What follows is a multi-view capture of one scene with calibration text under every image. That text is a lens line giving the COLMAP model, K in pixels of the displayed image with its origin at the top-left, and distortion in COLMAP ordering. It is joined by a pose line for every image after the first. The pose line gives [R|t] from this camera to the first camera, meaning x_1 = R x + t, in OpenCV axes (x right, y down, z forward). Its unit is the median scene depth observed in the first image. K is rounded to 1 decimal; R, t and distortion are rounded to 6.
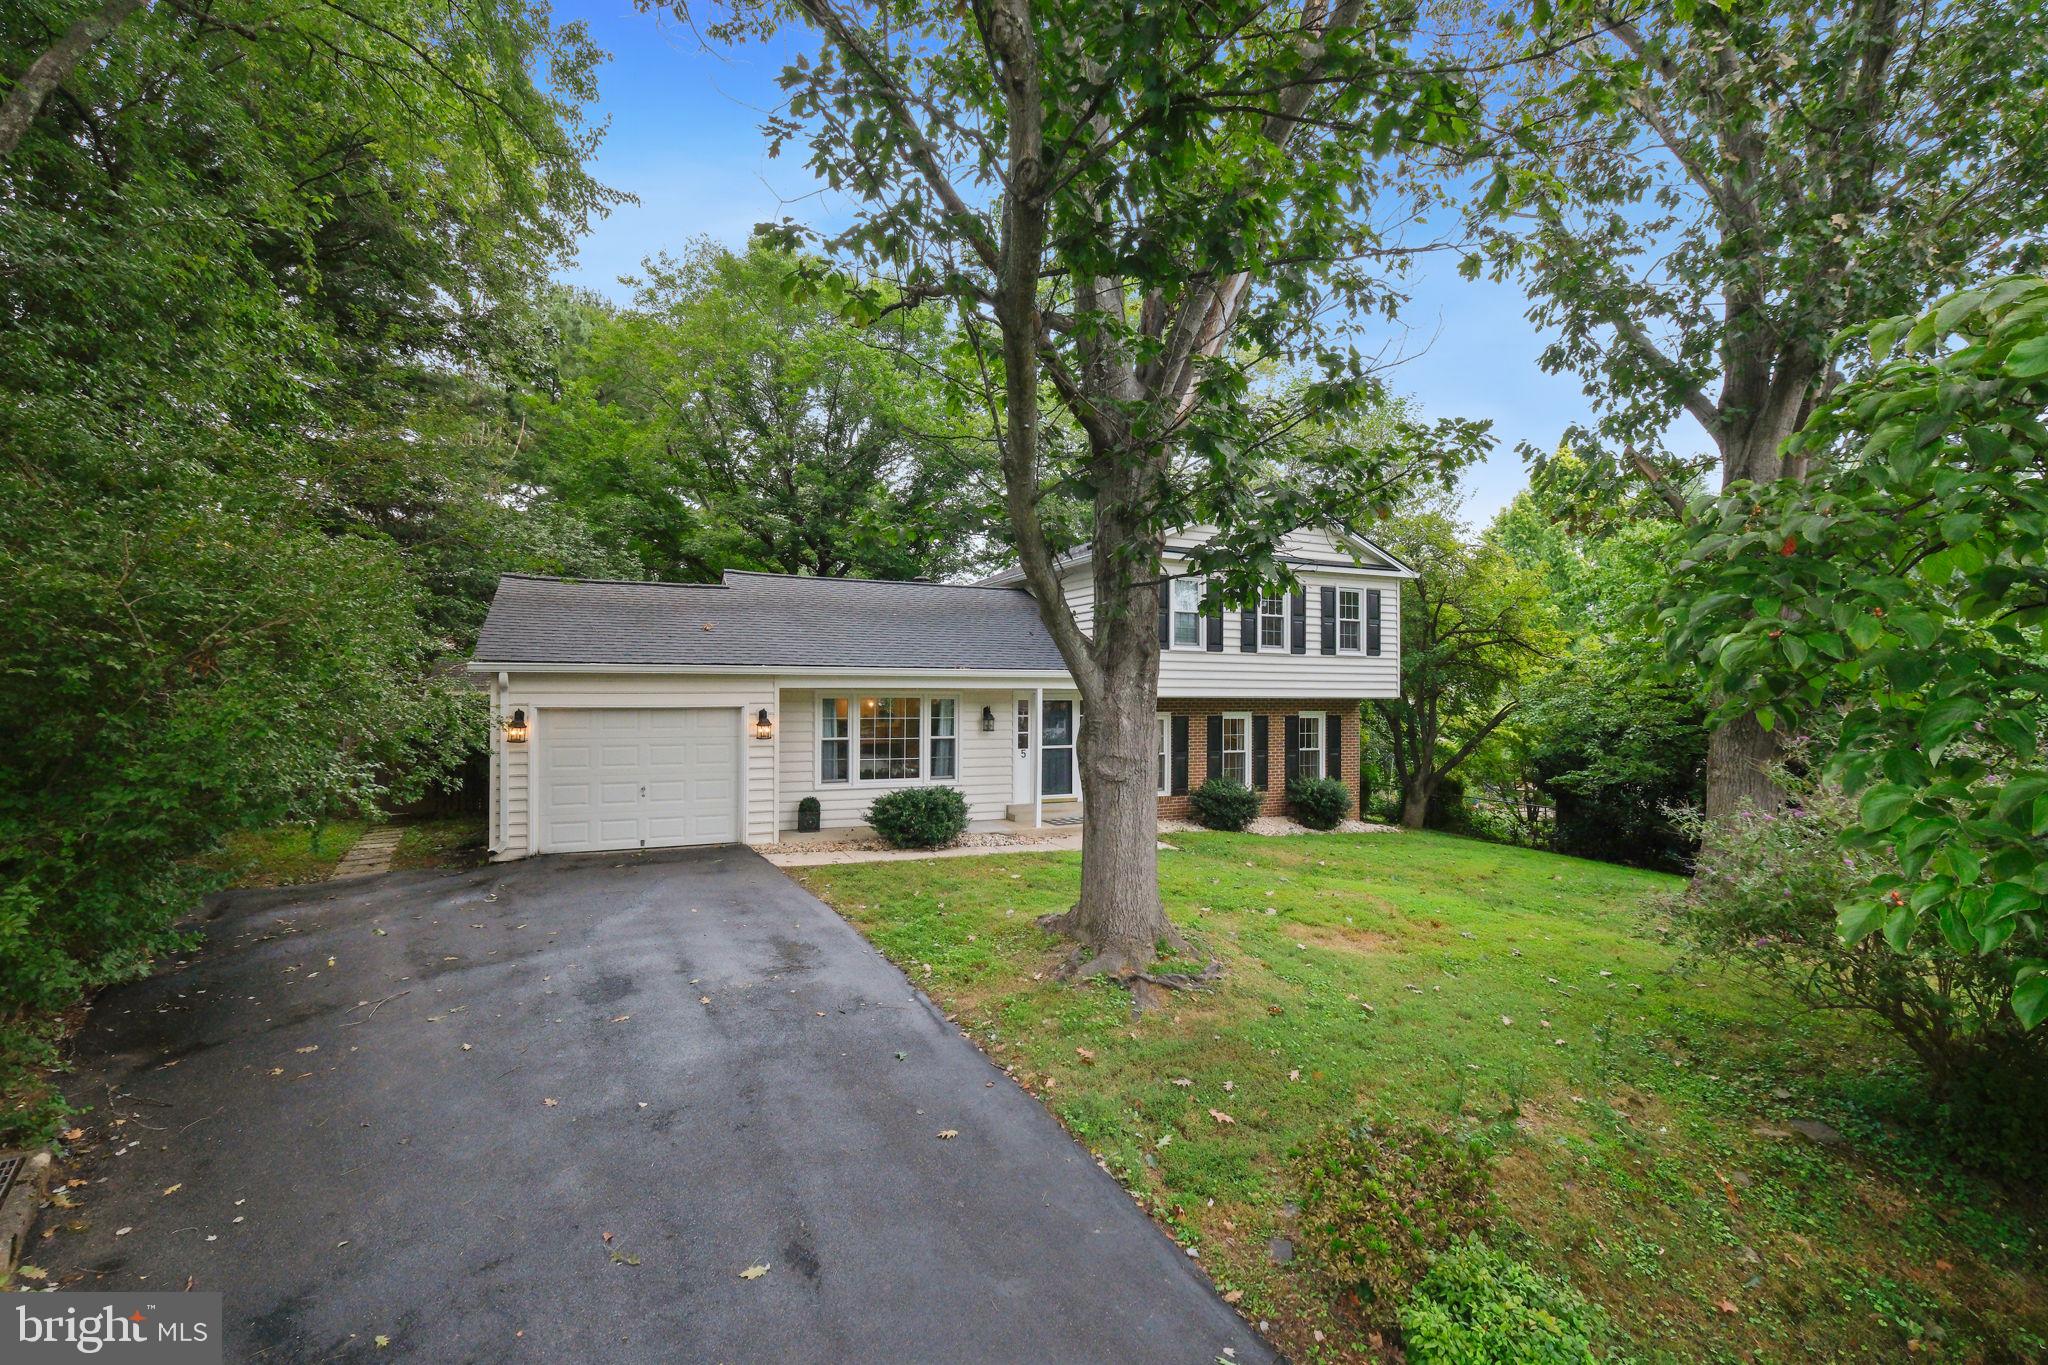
lens RADIAL K [[882.3, 0, 1024.0], [0, 882.3, 682.5], [0, 0, 1]] dist [-0.002266, -0.000228]
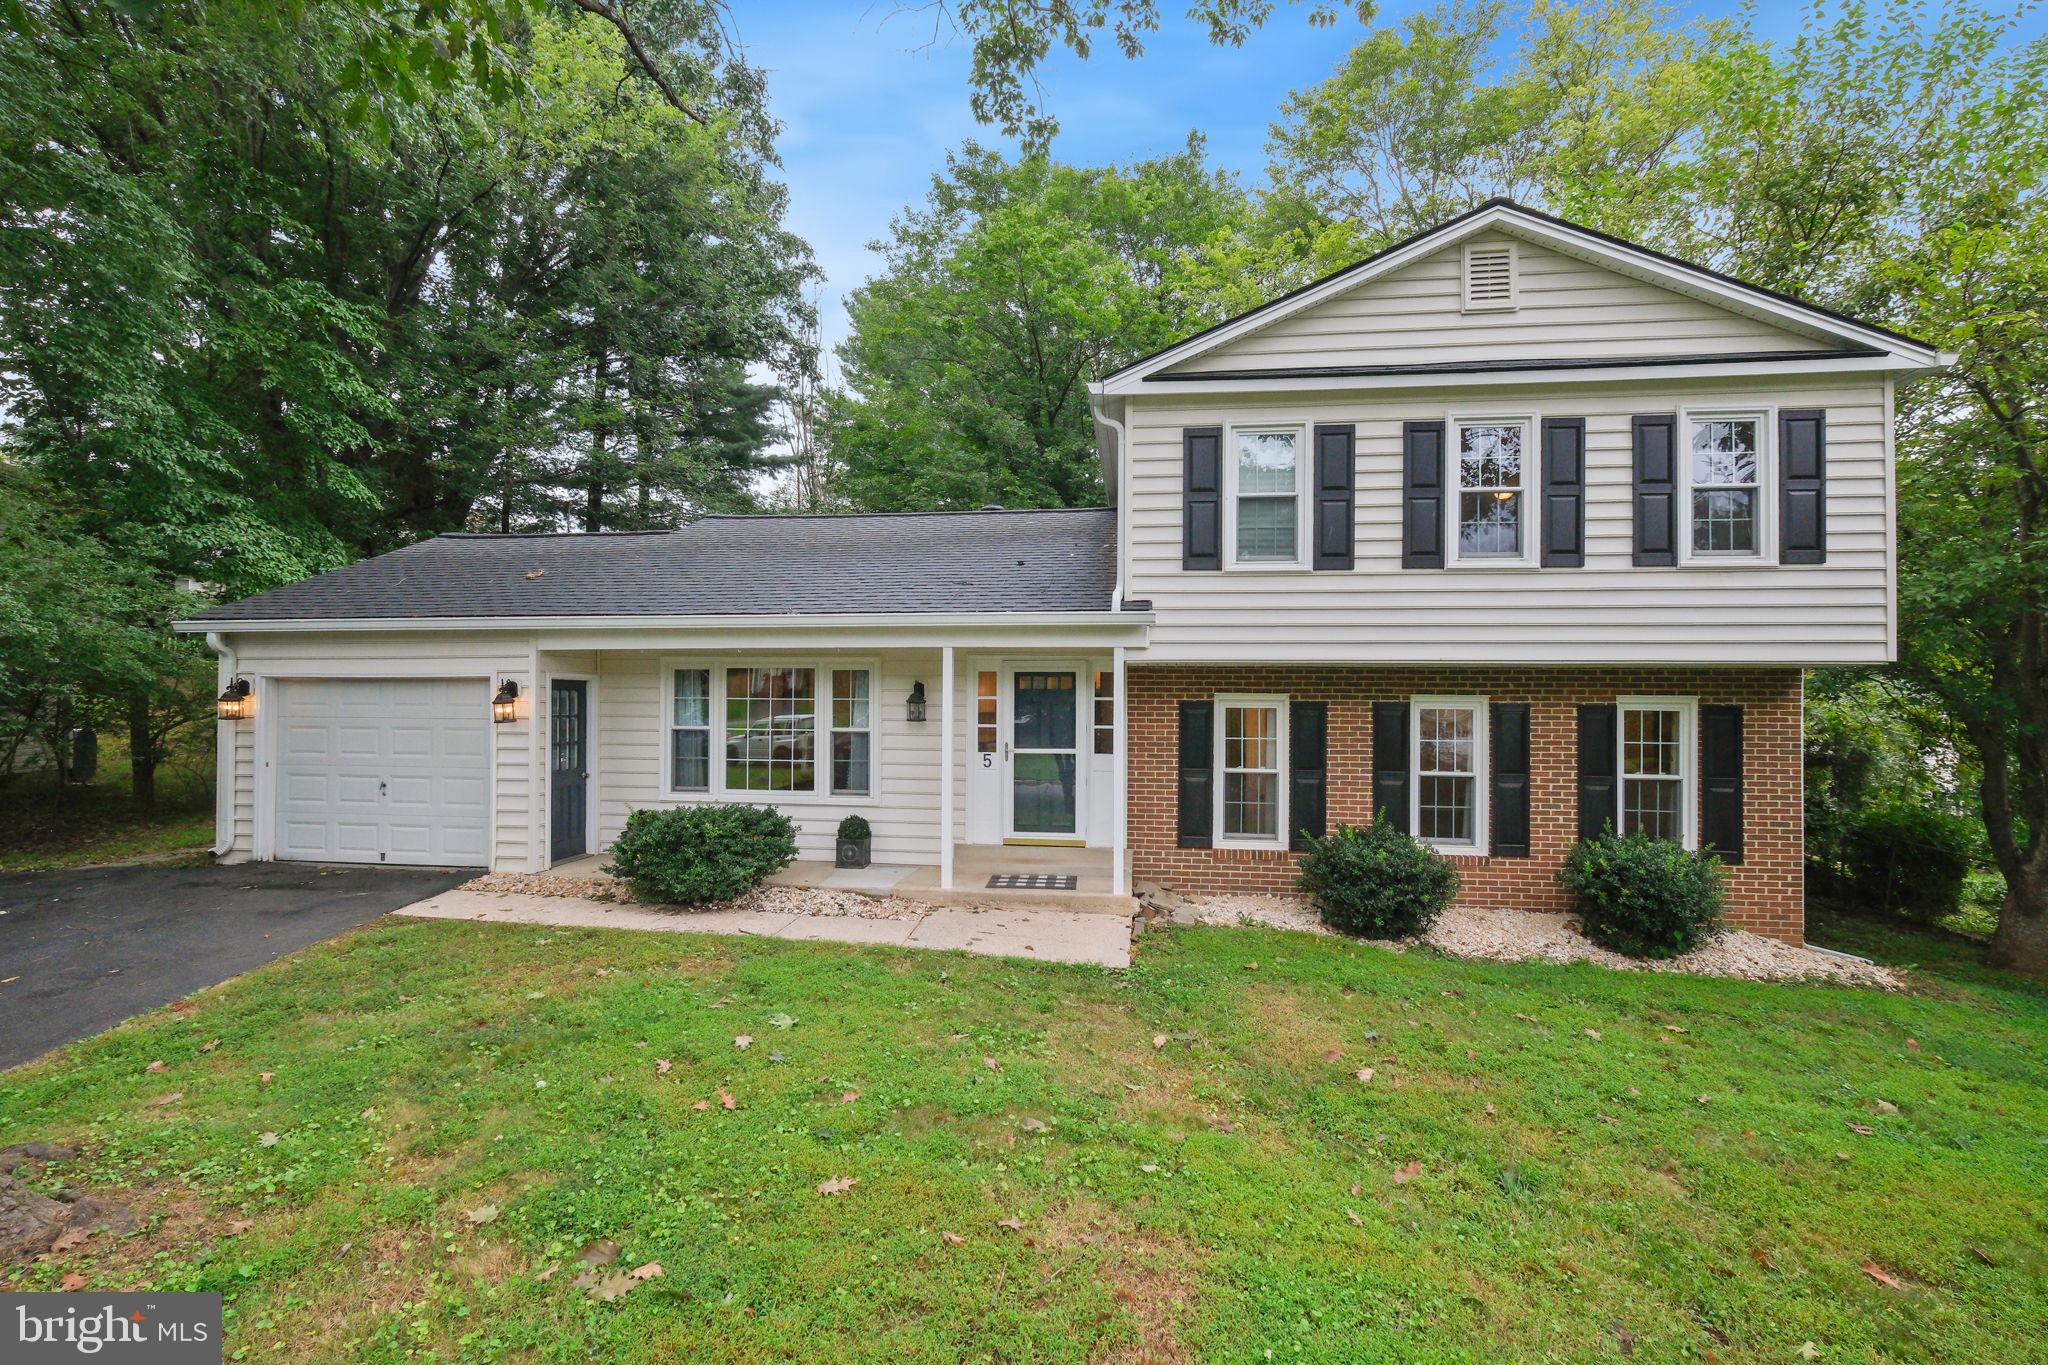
lens RADIAL K [[945.3, 0, 948.9], [0, 945.3, 685.1], [0, 0, 1]] dist [-0.003351, -0.000576]
pose [[0.850711, -0.004909, -0.525610, 0.329133], [0.005742, 0.999984, -0.000046, 0.030172], [0.525602, -0.002979, 0.850725, 0.456243]]
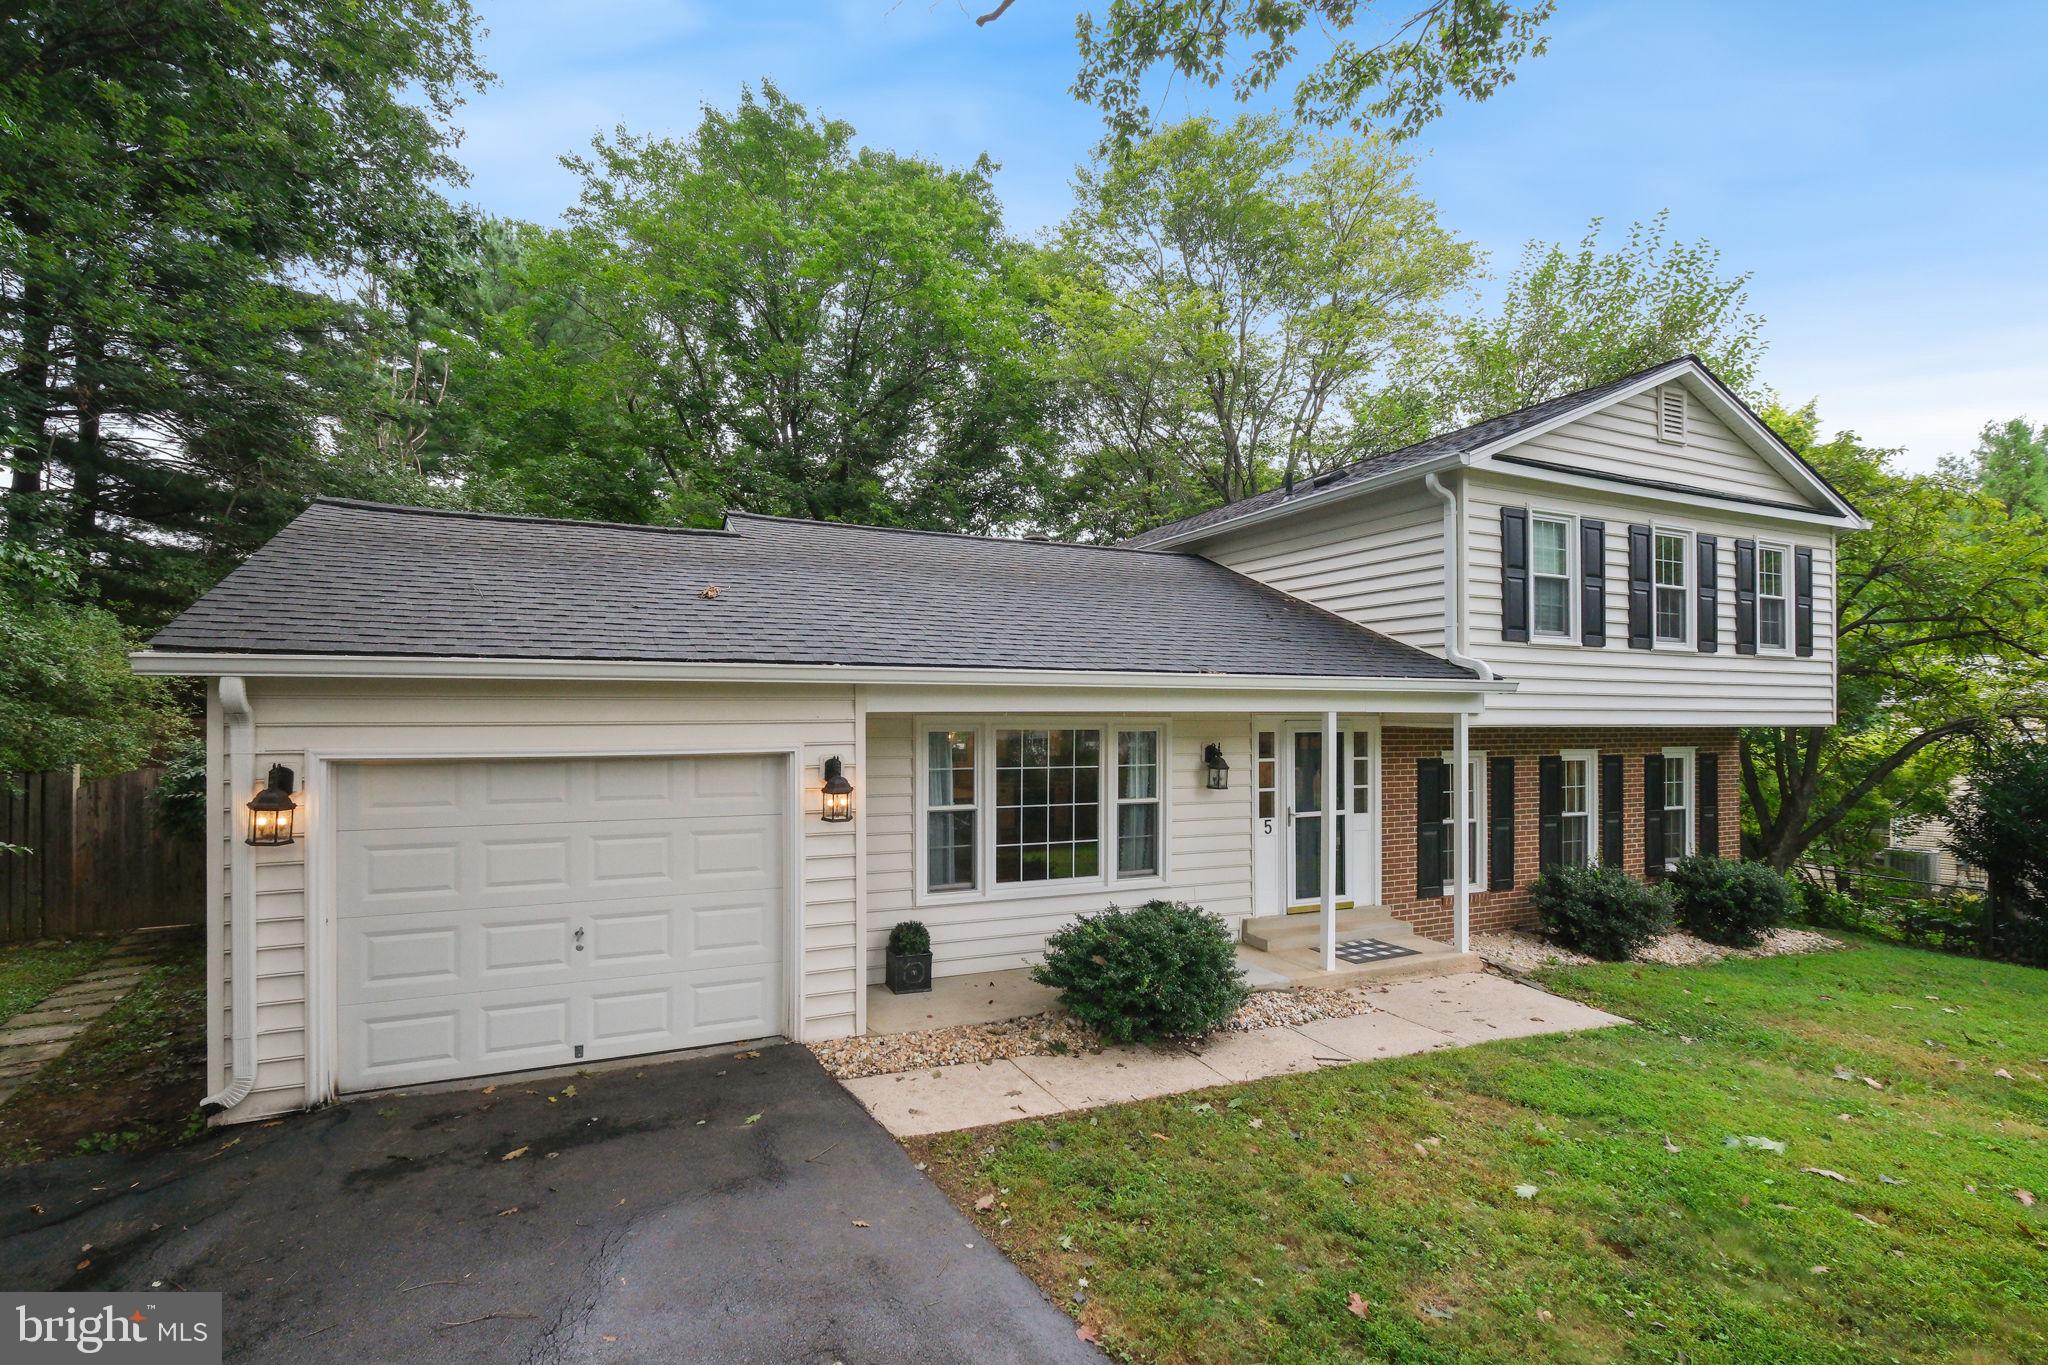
lens RADIAL K [[982.4, 0, 1058.4], [0, 982.4, 715.6], [0, 0, 1]] dist [-0.003447, -0.000613]
pose [[0.999637, -0.001761, 0.026884, -0.158044], [0.001386, 0.999902, 0.013948, 0.000343], [-0.026906, -0.013905, 0.999541, 0.390831]]
